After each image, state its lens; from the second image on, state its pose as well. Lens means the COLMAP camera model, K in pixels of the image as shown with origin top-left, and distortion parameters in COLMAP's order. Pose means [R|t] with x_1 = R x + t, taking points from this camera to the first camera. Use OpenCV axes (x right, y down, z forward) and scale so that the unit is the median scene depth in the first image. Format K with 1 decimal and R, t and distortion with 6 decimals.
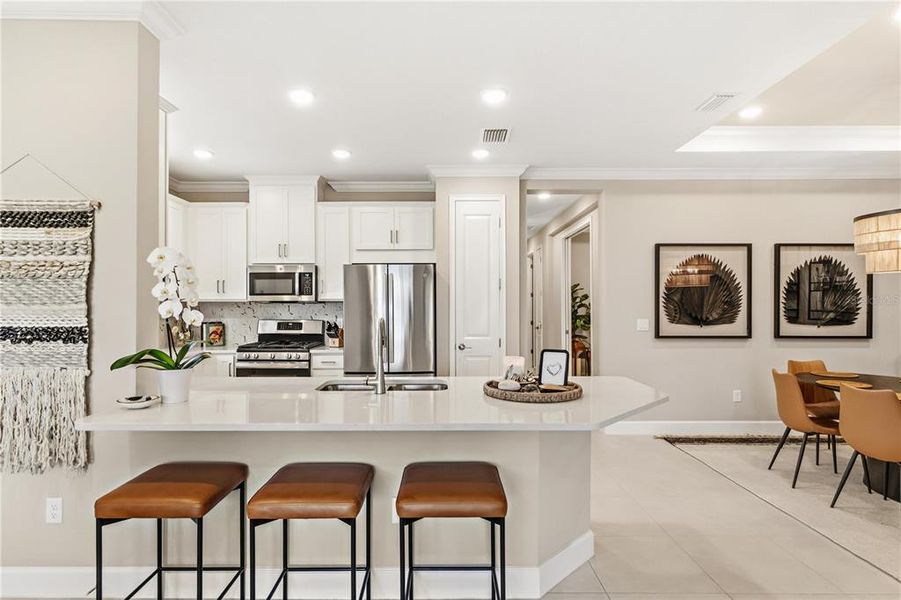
lens RADIAL K [[470.7, 0, 449.4], [0, 470.7, 304.9], [0, 0, 1]] dist [-0.000117, 0.000219]
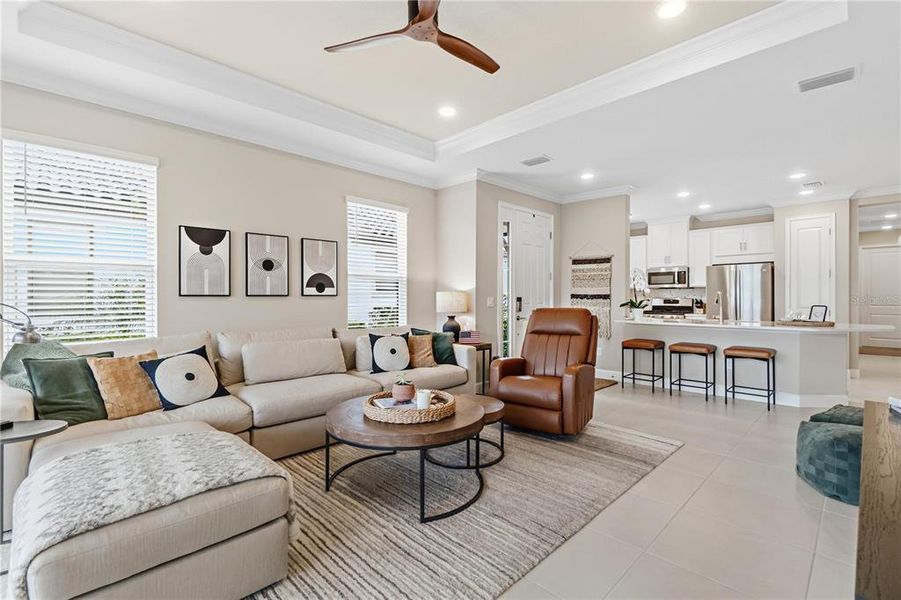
lens RADIAL K [[407.5, 0, 435.1], [0, 407.5, 298.5], [0, 0, 1]] dist [-0.003070, -0.000758]
pose [[0.683268, 0.003235, -0.730160, 0.183047], [0.001184, 0.999984, 0.005538, 0.024784], [0.730166, -0.004648, 0.683254, -0.736904]]
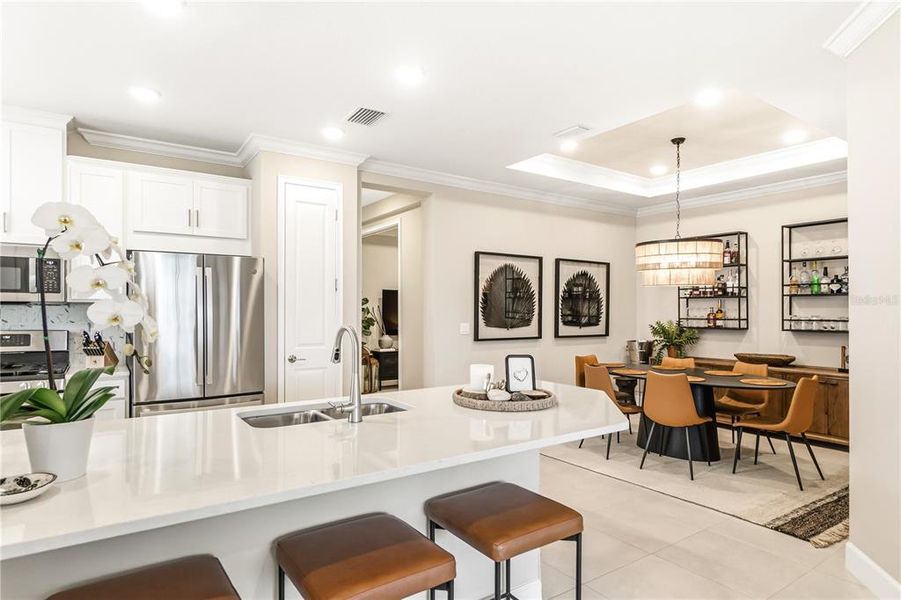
lens RADIAL K [[497.6, 0, 449.0], [0, 497.6, 309.9], [0, 0, 1]] dist [-0.011595, -0.000398]
pose [[0.827630, 0.003555, 0.561263, -0.228729], [-0.004232, 0.999991, -0.000094, 0.001191], [-0.561258, -0.002298, 0.827638, 0.110629]]
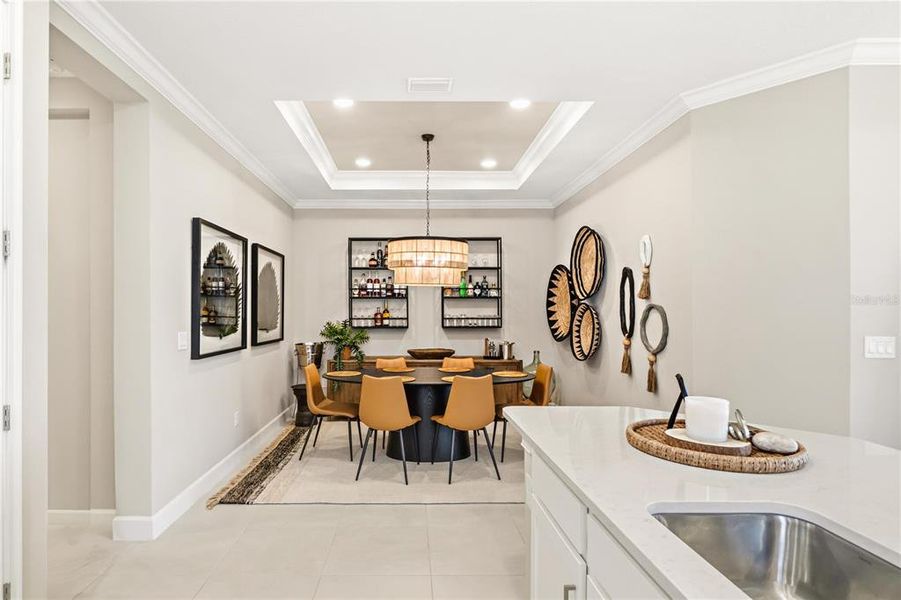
lens RADIAL K [[475.0, 0, 411.5], [0, 475.0, 307.9], [0, 0, 1]] dist [-0.000334, -0.000018]
pose [[0.001554, 0.007068, 0.999974, -0.224869], [-0.003318, 0.999970, -0.007063, 0.001828], [-0.999993, -0.003307, 0.001577, 0.676522]]
